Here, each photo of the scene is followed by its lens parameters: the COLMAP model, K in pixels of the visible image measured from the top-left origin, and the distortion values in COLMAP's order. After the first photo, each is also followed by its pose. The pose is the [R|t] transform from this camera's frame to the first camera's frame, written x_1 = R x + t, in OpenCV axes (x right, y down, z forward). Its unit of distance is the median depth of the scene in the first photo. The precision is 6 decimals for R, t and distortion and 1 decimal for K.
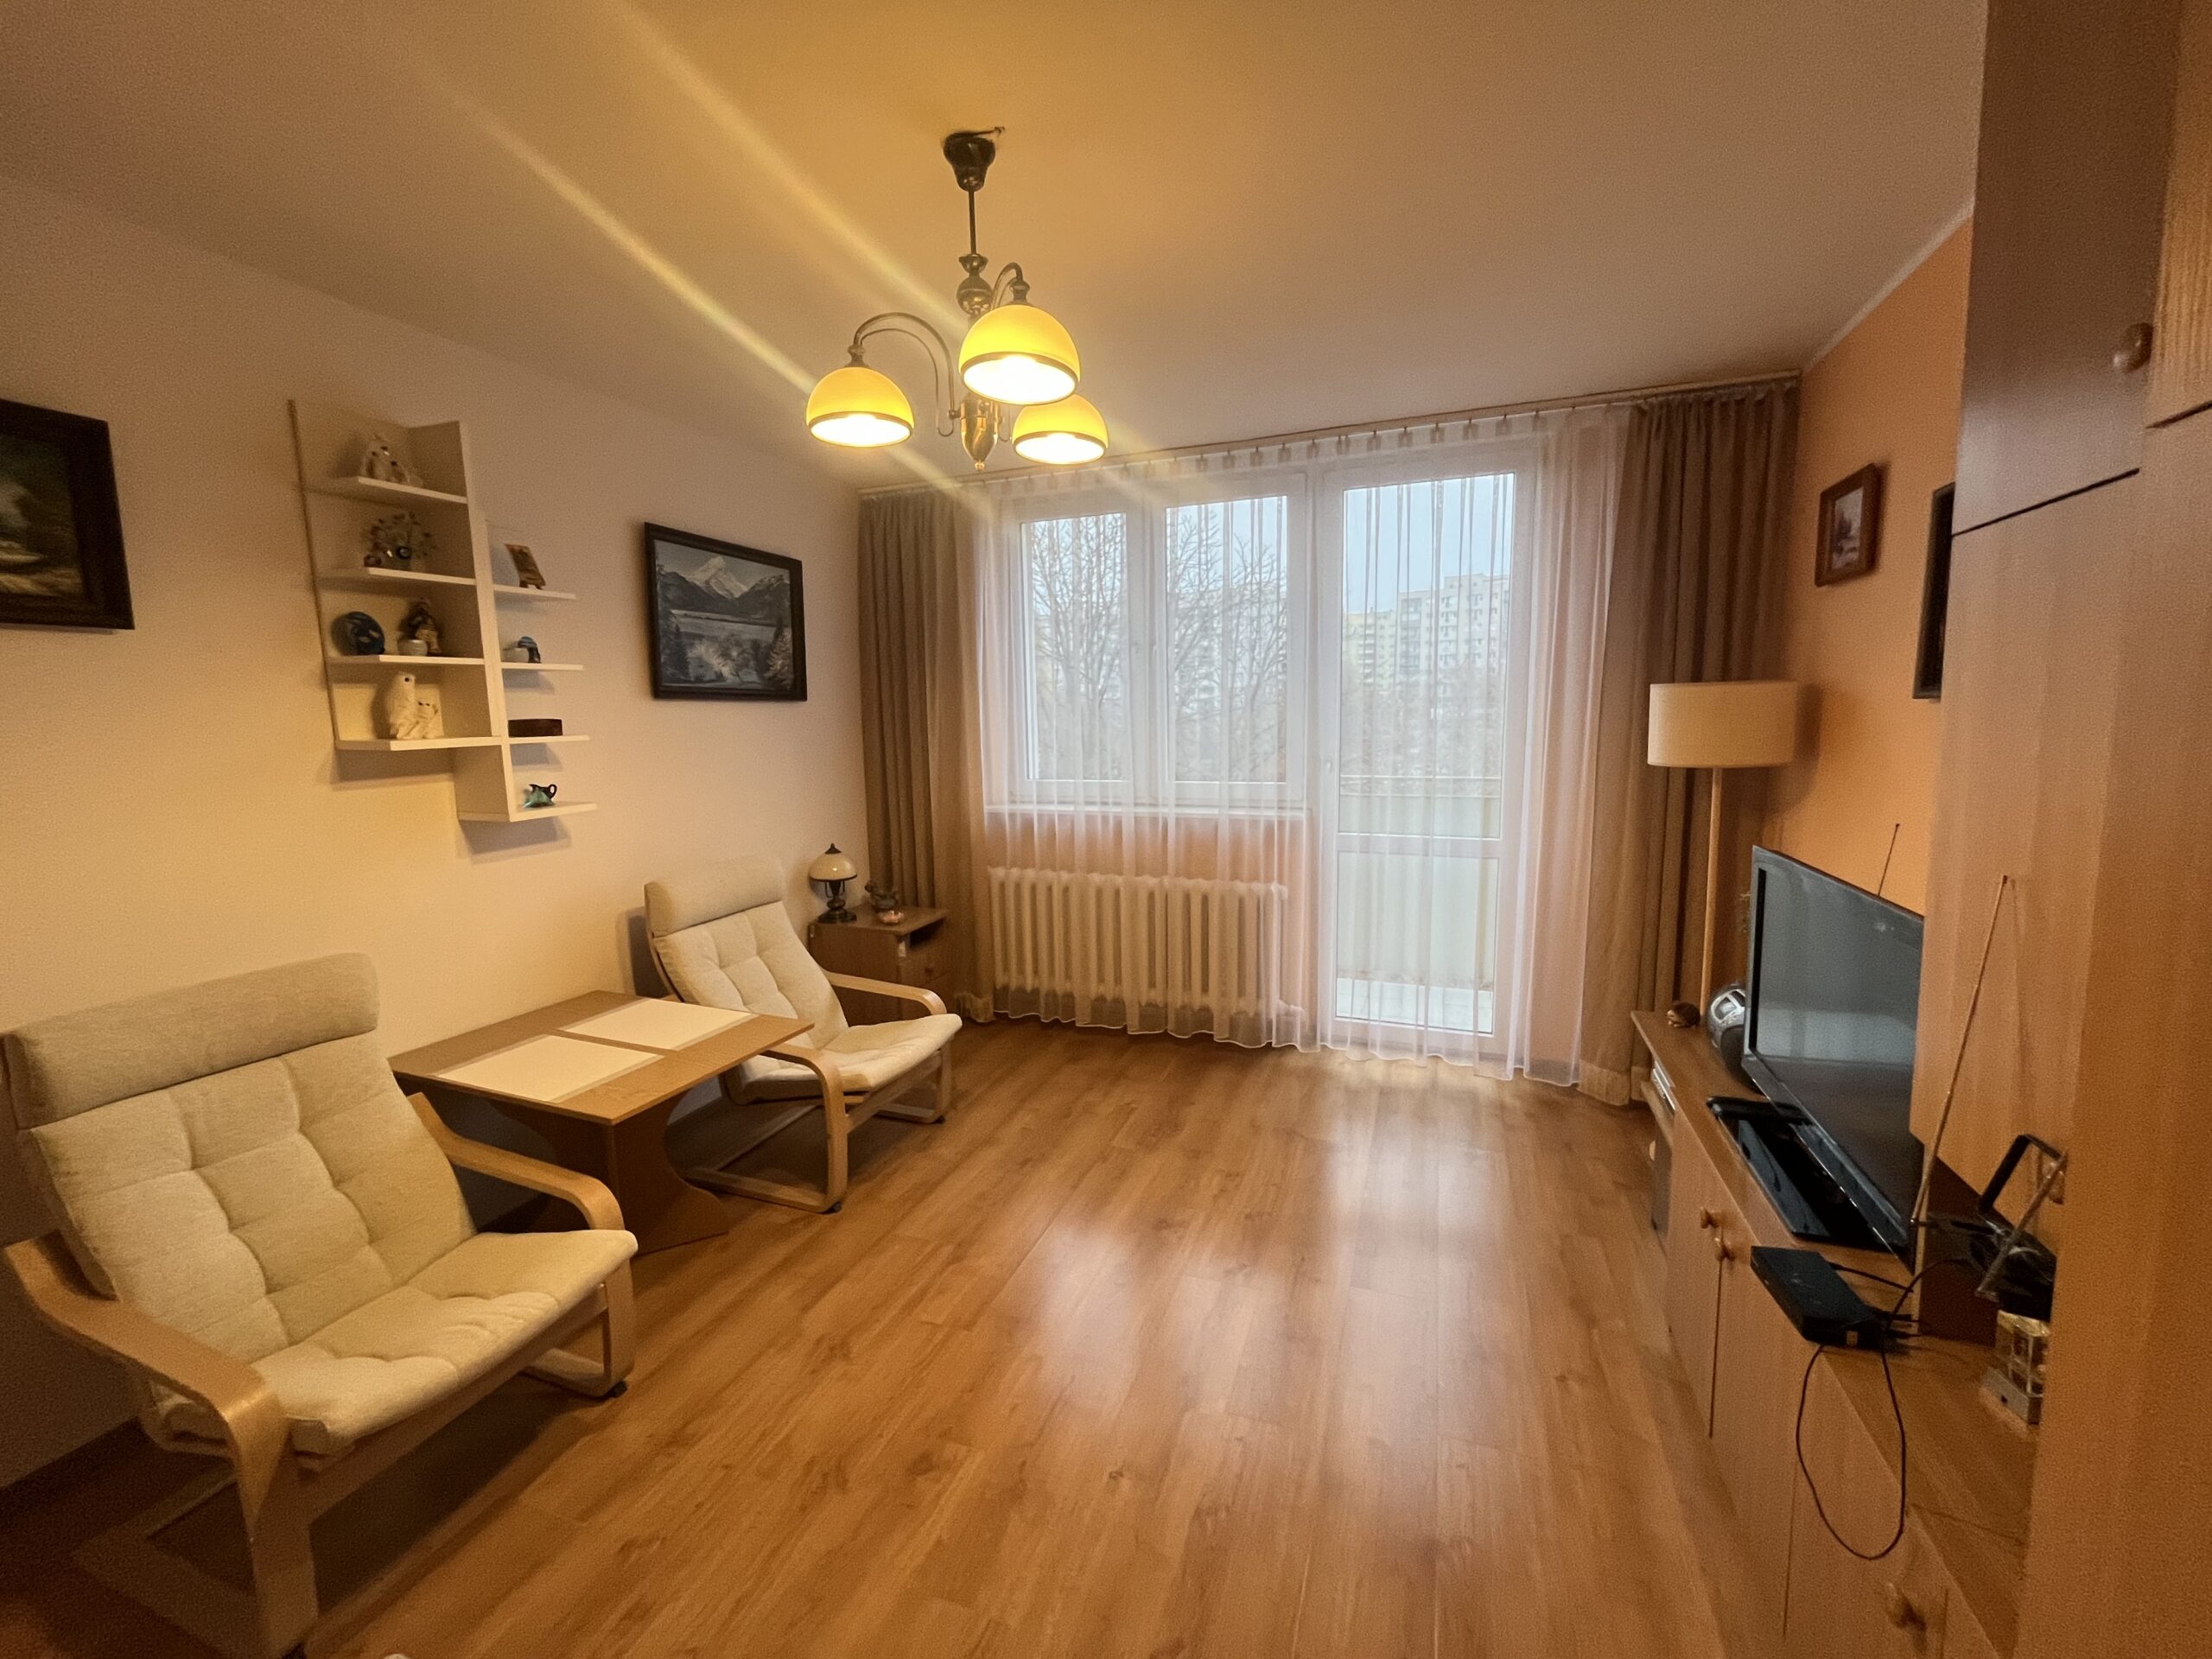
lens RADIAL K [[895.9, 0, 1098.9], [0, 895.9, 822.5], [0, 0, 1]] dist [-0.001788, 0.000071]
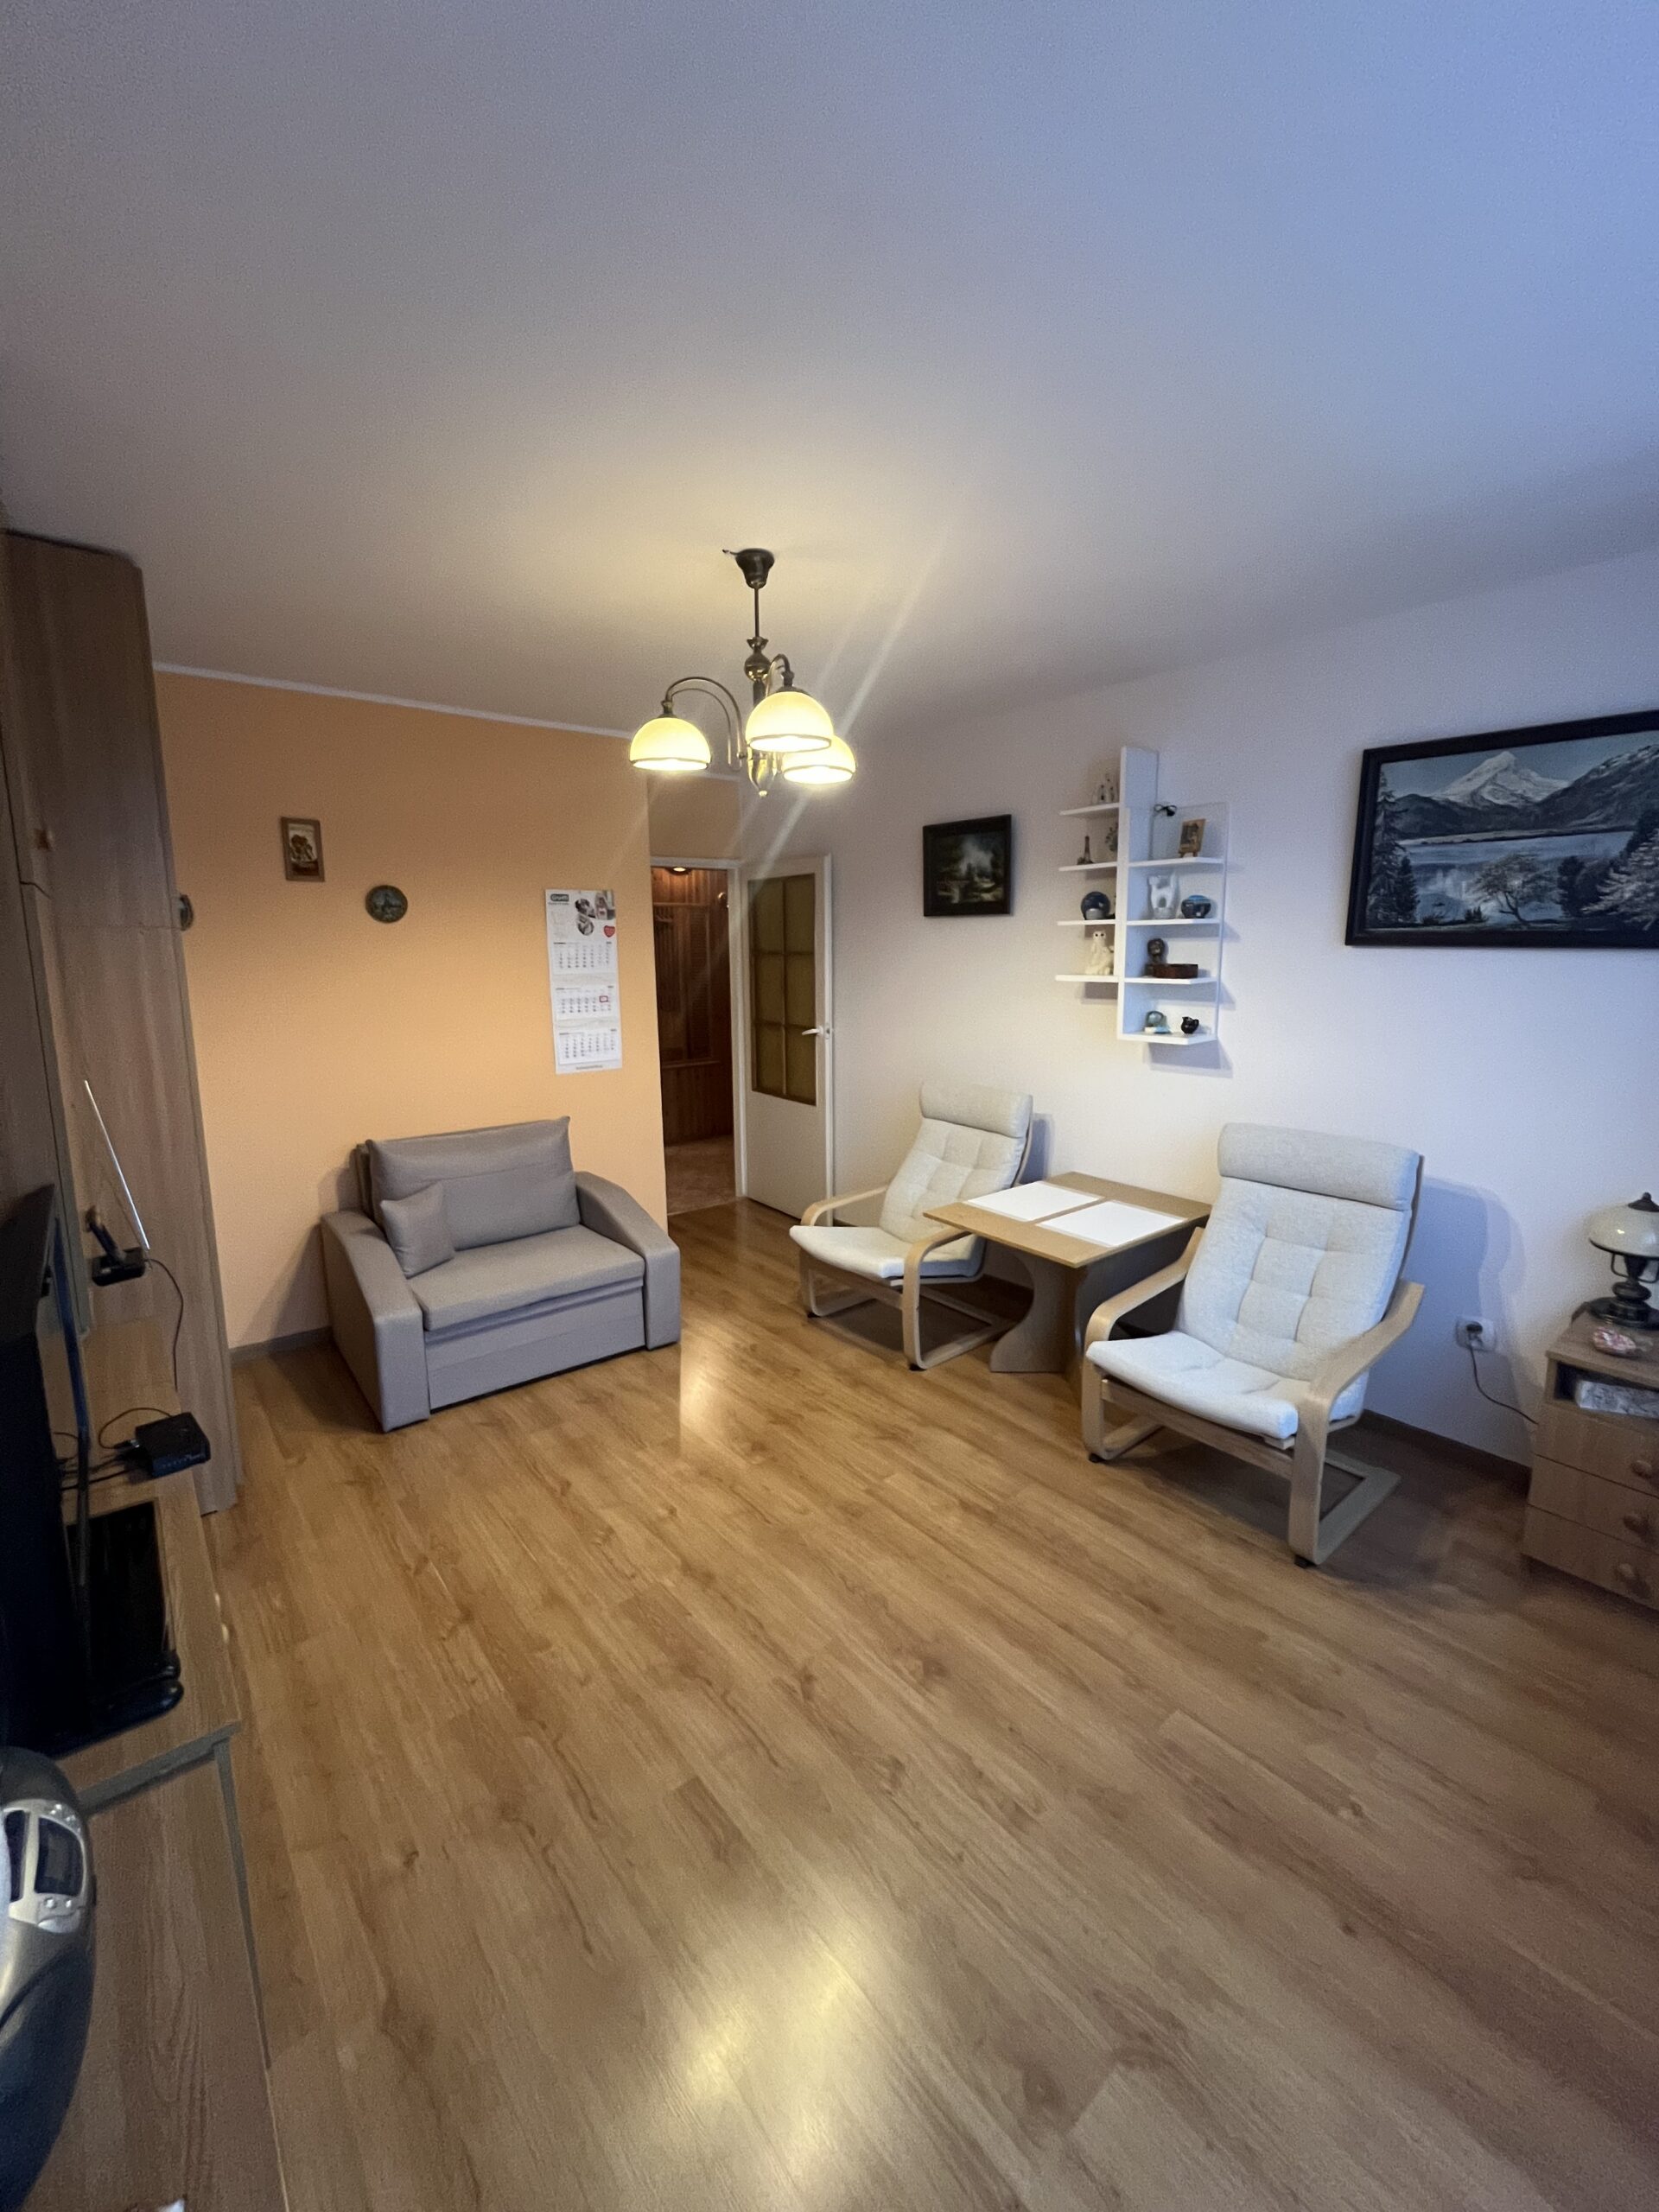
lens RADIAL K [[895.9, 0, 830.5], [0, 895.9, 1091.1], [0, 0, 1]] dist [-0.001788, 0.000071]
pose [[-0.492068, 0.167365, -0.854317, 0.566107], [-0.091248, 0.966025, 0.241806, -0.165747], [0.865761, 0.196940, -0.460078, 0.978188]]
